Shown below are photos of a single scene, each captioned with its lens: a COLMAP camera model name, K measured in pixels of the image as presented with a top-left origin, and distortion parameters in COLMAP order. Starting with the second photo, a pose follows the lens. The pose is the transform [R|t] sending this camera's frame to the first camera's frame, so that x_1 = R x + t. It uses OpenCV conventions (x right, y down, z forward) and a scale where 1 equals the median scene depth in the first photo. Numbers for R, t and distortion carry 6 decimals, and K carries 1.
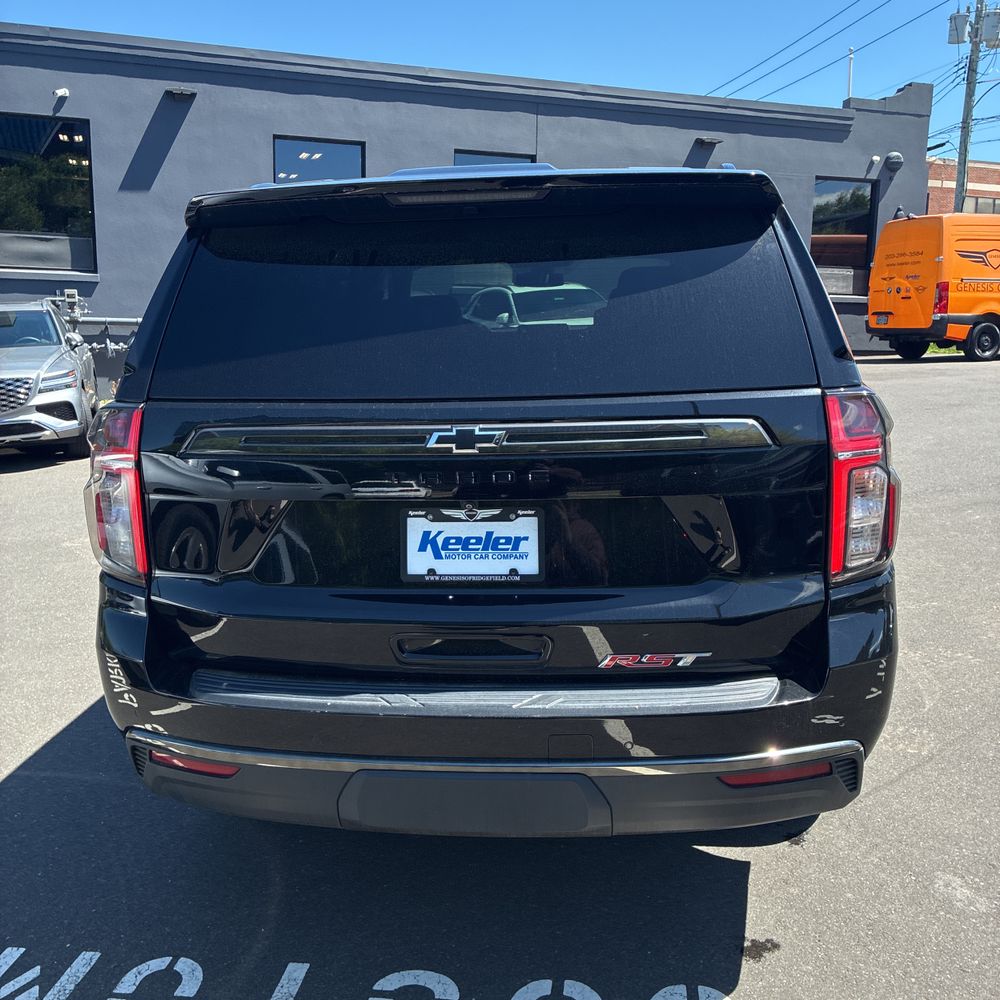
lens RADIAL K [[1027.8, 0, 497.5], [0, 1027.8, 495.7], [0, 0, 1]] dist [0.046247, -0.070421]
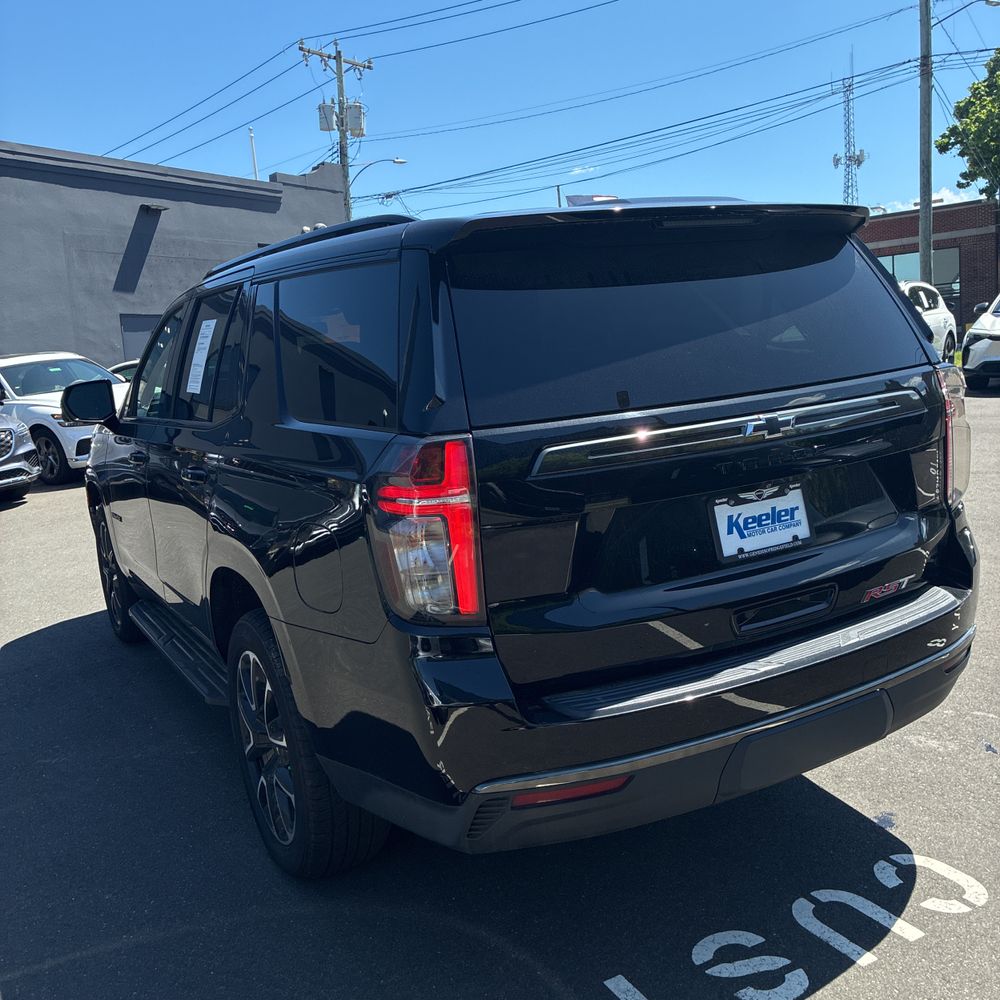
lens RADIAL K [[1027.8, 0, 497.5], [0, 1027.8, 495.7], [0, 0, 1]] dist [0.046247, -0.070421]
pose [[0.803890, -0.133452, 0.579614, -0.914455], [0.172538, 0.984923, -0.012529, -0.016041], [-0.569203, 0.110077, 0.814795, 0.236632]]
